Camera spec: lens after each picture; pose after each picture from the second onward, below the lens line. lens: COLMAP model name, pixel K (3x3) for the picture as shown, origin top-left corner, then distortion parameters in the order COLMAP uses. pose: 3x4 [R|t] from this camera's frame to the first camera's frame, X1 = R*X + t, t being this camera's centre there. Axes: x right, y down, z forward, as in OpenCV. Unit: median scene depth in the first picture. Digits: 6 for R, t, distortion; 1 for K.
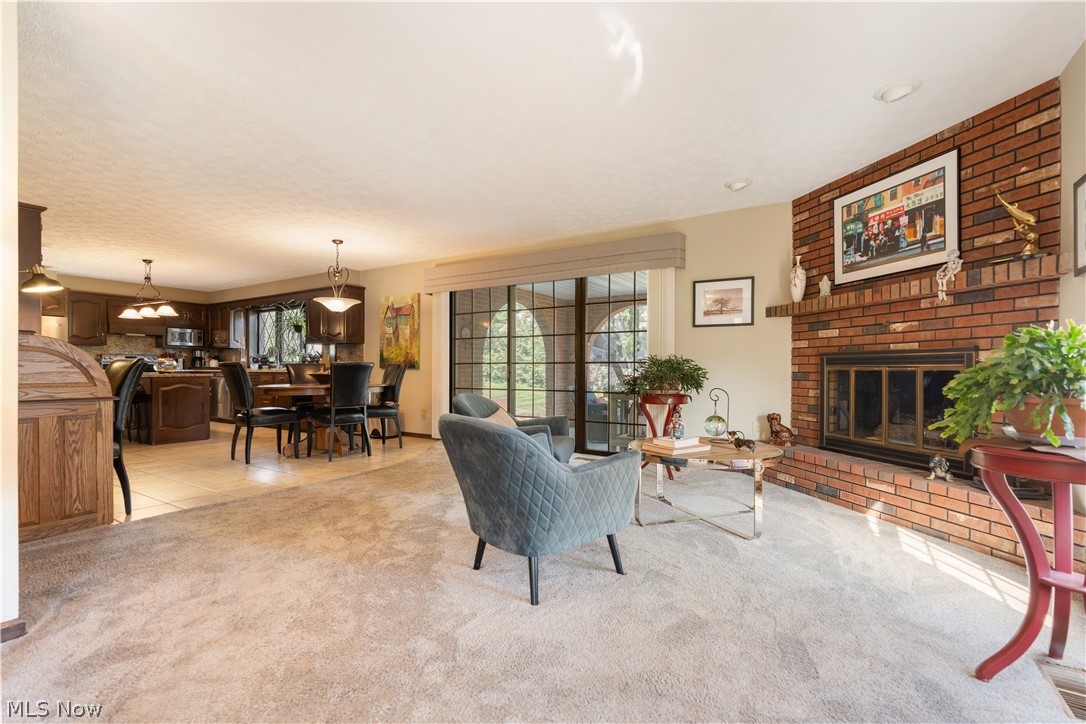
lens RADIAL K [[495.6, 0, 542.5], [0, 495.6, 371.3], [0, 0, 1]] dist [-0.000102, -0.000125]
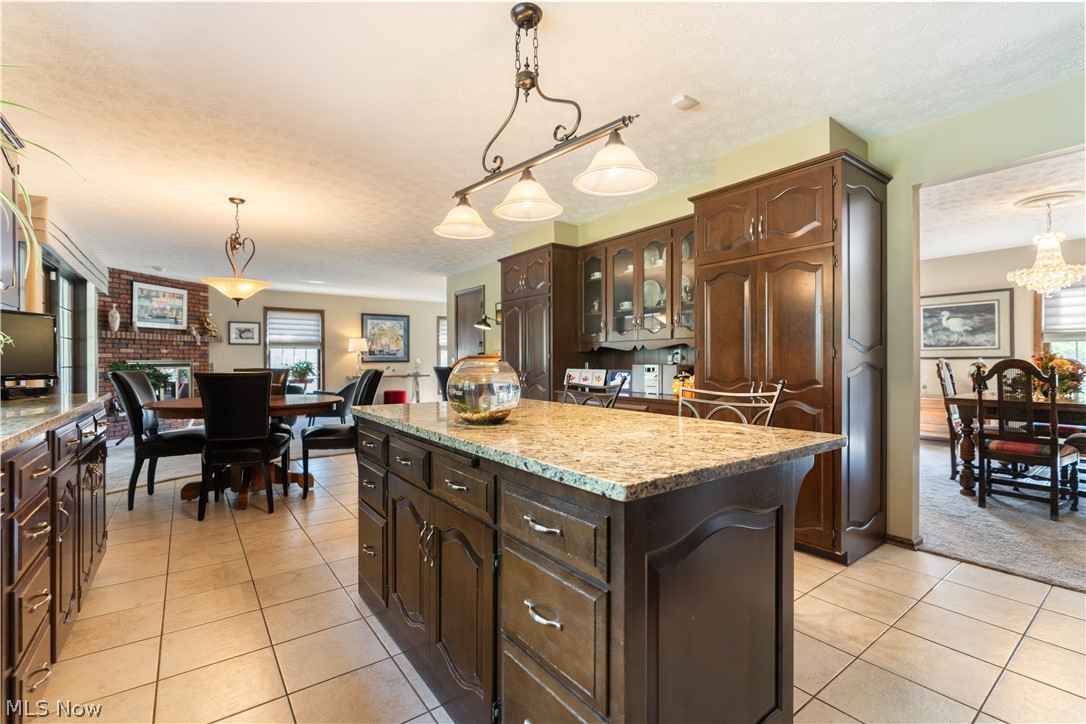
lens RADIAL K [[487.3, 0, 544.6], [0, 487.3, 359.7], [0, 0, 1]] dist [0.000754, 0.000312]
pose [[-0.933196, -0.000135, 0.359367, -0.830259], [0.002262, 0.999978, 0.006251, -0.027131], [-0.359360, 0.006647, -0.933175, 1.151620]]
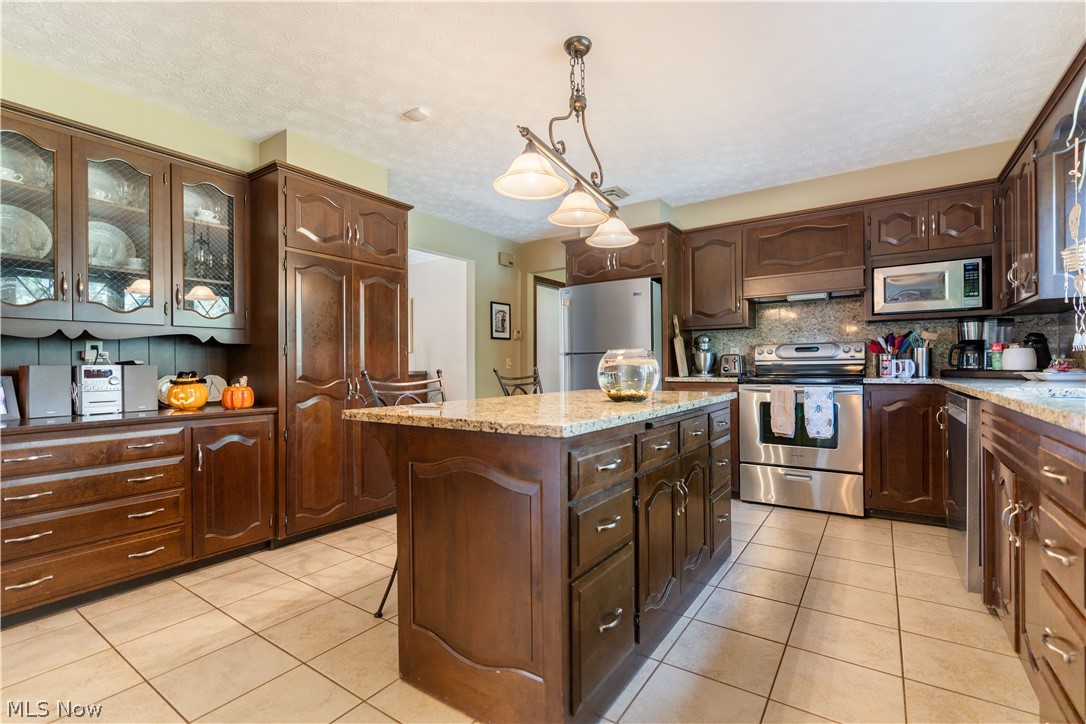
lens RADIAL K [[484.9, 0, 542.5], [0, 484.9, 367.9], [0, 0, 1]] dist [-0.000154, 0.000062]
pose [[-0.036560, -0.000625, -0.999331, -0.442856], [0.005715, 0.999983, -0.000835, -0.014121], [0.999315, -0.005742, -0.036556, 0.905798]]
